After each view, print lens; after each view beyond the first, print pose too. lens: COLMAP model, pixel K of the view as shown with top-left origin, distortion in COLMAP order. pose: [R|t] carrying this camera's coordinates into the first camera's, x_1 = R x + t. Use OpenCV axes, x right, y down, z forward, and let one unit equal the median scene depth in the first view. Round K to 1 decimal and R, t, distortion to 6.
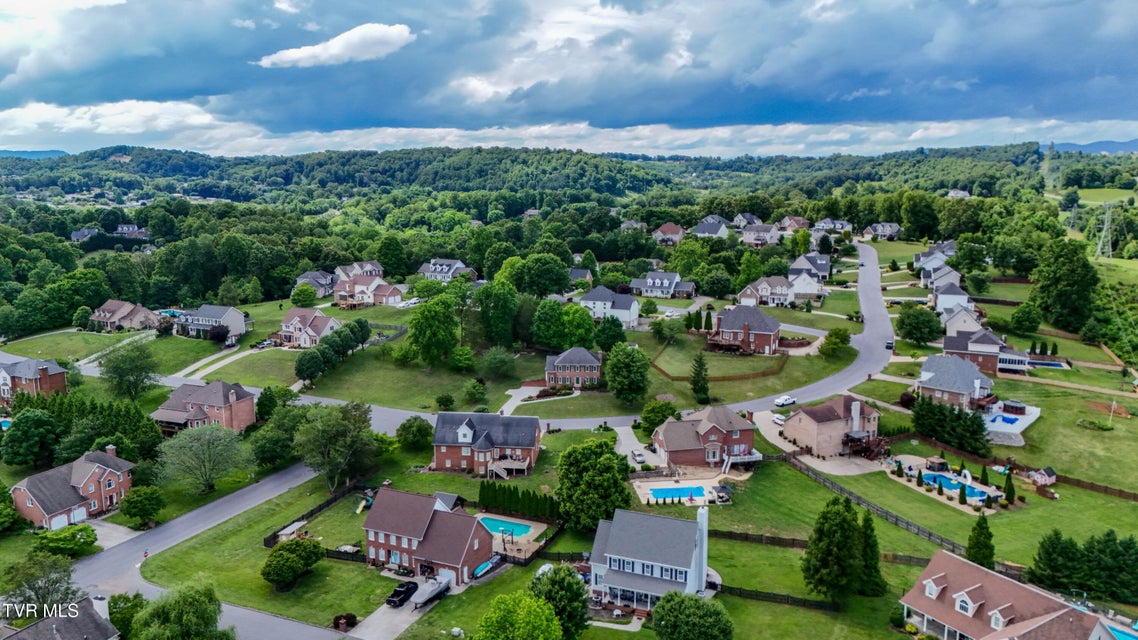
lens RADIAL K [[833.1, 0, 572.8], [0, 833.1, 325.8], [0, 0, 1]] dist [0.080606, -0.079197]
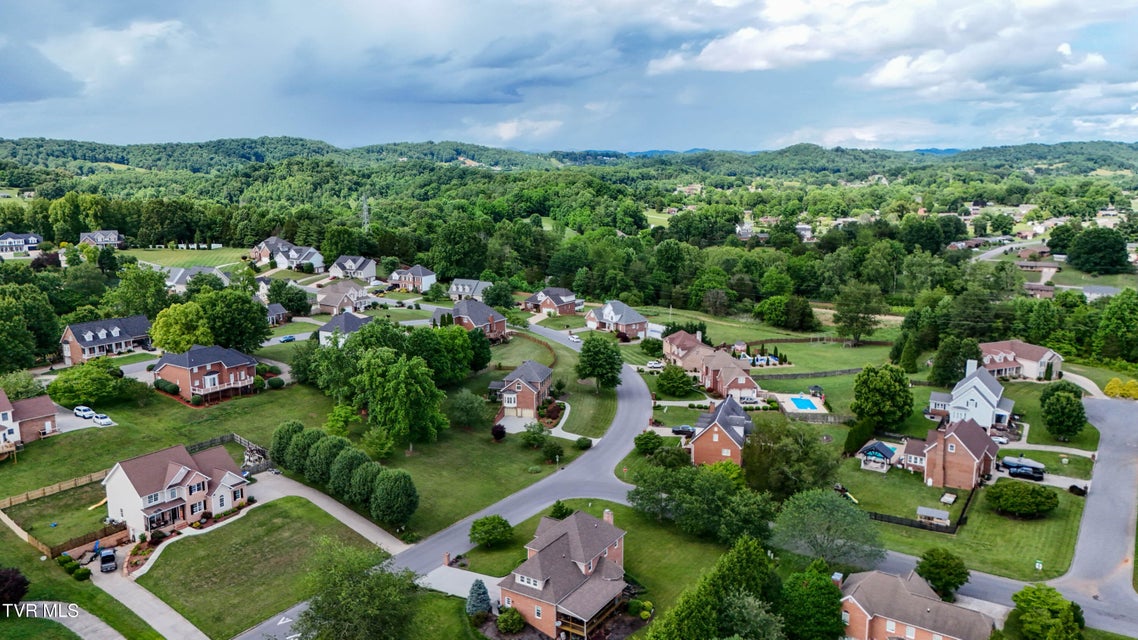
lens RADIAL K [[833.1, 0, 574.2], [0, 833.1, 319.4], [0, 0, 1]] dist [0.080606, -0.079197]
pose [[0.174599, -0.180711, 0.967915, -0.660770], [0.188546, 0.970960, 0.147268, -0.110257], [-0.966419, 0.156784, 0.203601, 0.564888]]
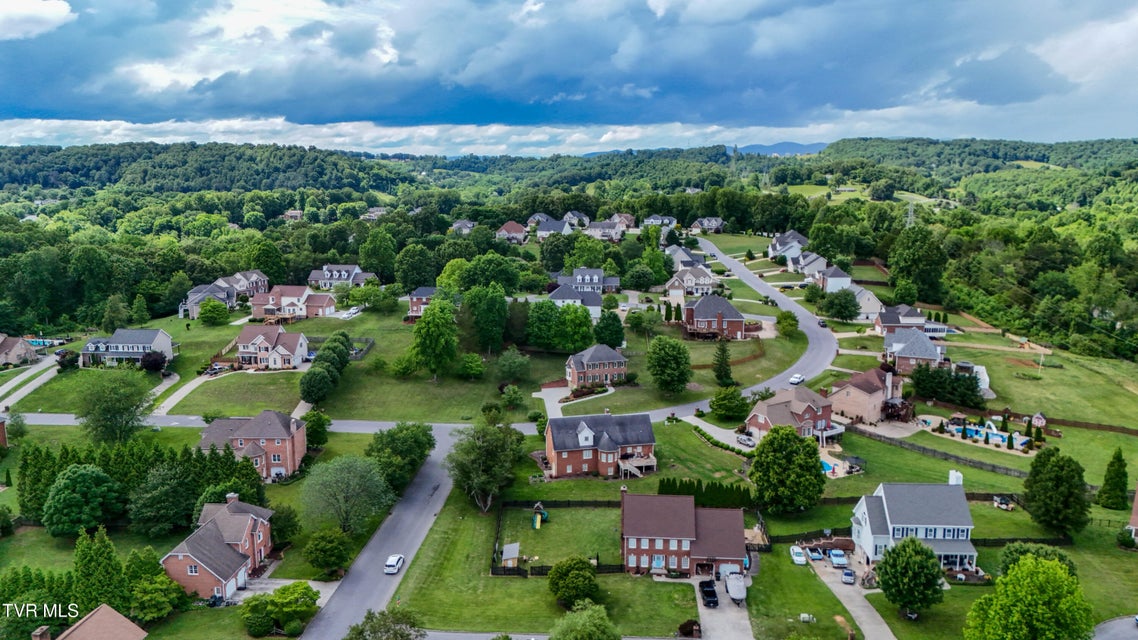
lens RADIAL K [[833.1, 0, 572.6], [0, 833.1, 327.2], [0, 0, 1]] dist [0.080606, -0.079197]
pose [[0.941363, -0.065584, 0.330959, -0.268852], [0.064678, 0.997811, 0.013765, -0.008479], [-0.331137, 0.008448, 0.943545, 0.044494]]
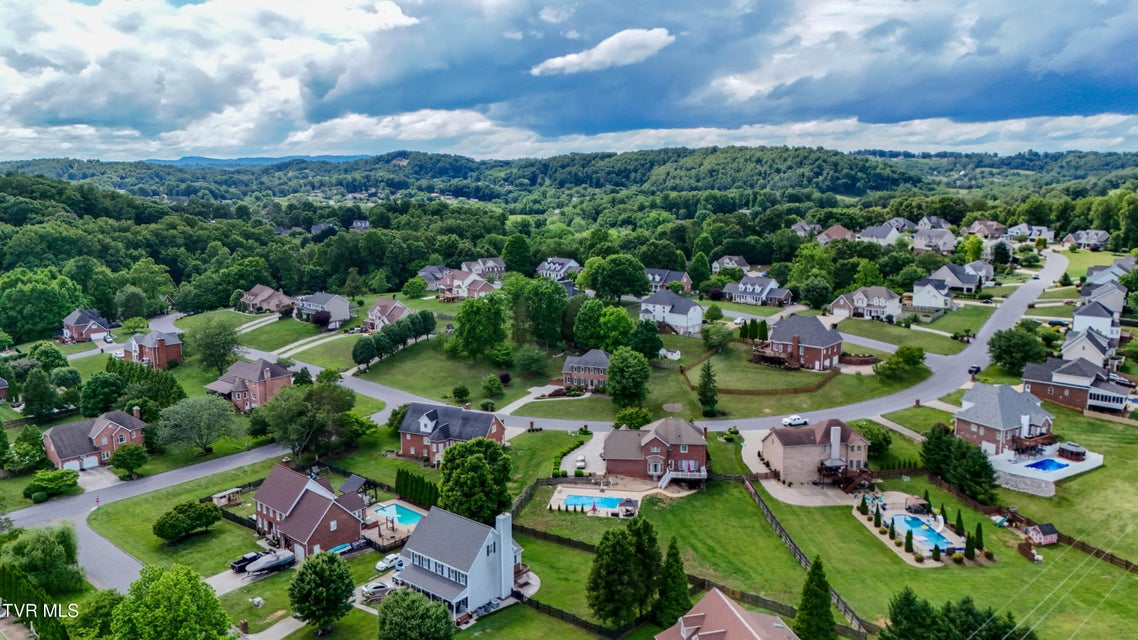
lens RADIAL K [[833.1, 0, 572.9], [0, 833.1, 323.2], [0, 0, 1]] dist [0.080606, -0.079197]
pose [[0.954166, 0.051821, -0.294758, 0.202401], [-0.052679, 0.998599, 0.005033, -0.006497], [0.294606, 0.010725, 0.955559, 0.031838]]
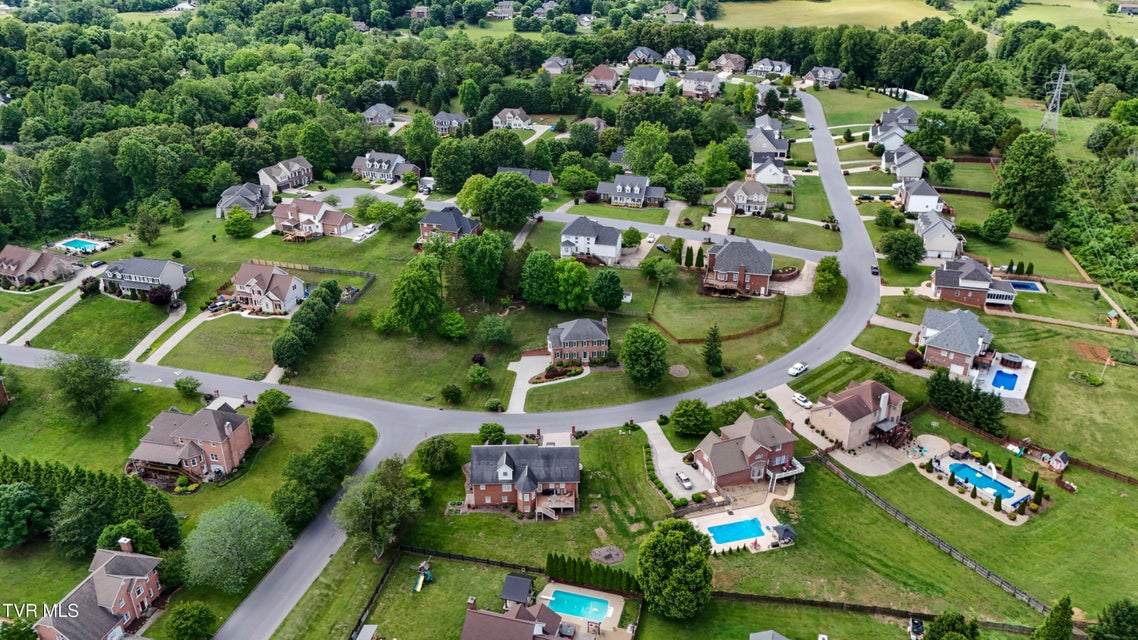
lens RADIAL K [[833.1, 0, 572.6], [0, 833.1, 322.1], [0, 0, 1]] dist [0.080606, -0.079197]
pose [[0.989297, -0.066707, 0.129776, -0.096310], [0.030400, 0.964092, 0.263821, -0.165284], [-0.142715, -0.257052, 0.955802, 0.072383]]
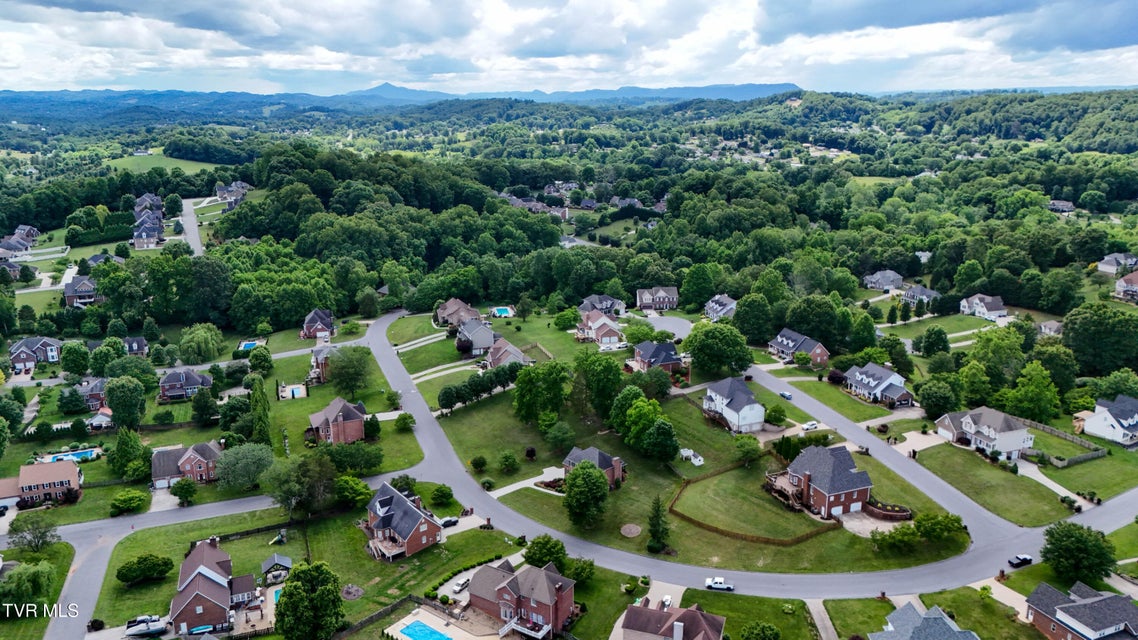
lens RADIAL K [[833.1, 0, 573.0], [0, 833.1, 321.6], [0, 0, 1]] dist [0.080606, -0.079197]
pose [[0.704072, 0.185772, -0.685399, 0.488043], [-0.132048, 0.982592, 0.130679, -0.189746], [0.697744, -0.001502, 0.716346, 0.194325]]
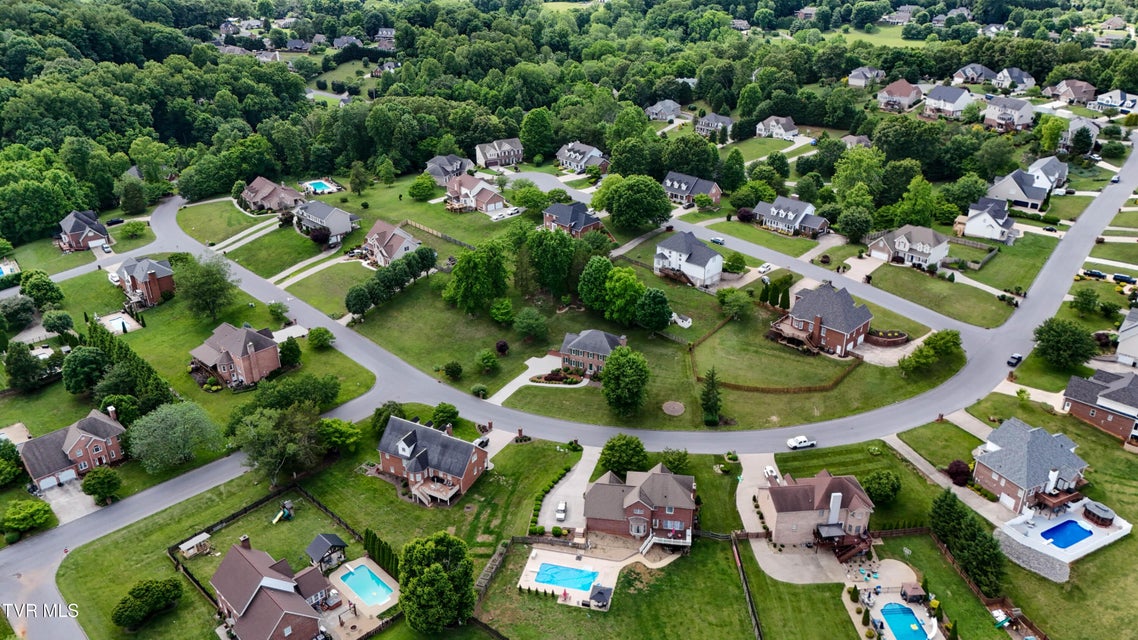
lens RADIAL K [[833.1, 0, 573.1], [0, 833.1, 321.7], [0, 0, 1]] dist [0.080606, -0.079197]
pose [[0.933318, 0.157657, -0.322586, 0.206948], [-0.067549, 0.959497, 0.273500, -0.174775], [0.352639, -0.233472, 0.906166, 0.119198]]
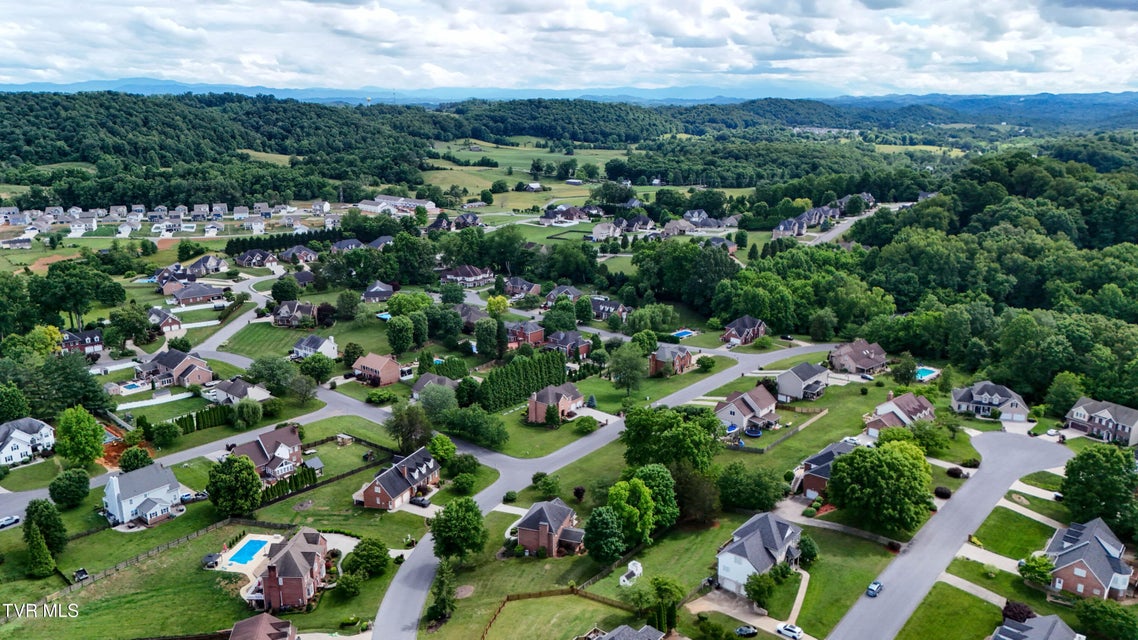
lens RADIAL K [[833.1, 0, 575.5], [0, 833.1, 318.9], [0, 0, 1]] dist [0.080606, -0.079197]
pose [[-0.290865, 0.244973, -0.924871, 0.571673], [-0.178441, 0.935815, 0.303990, -0.321870], [0.939977, 0.253454, -0.228482, 0.887573]]
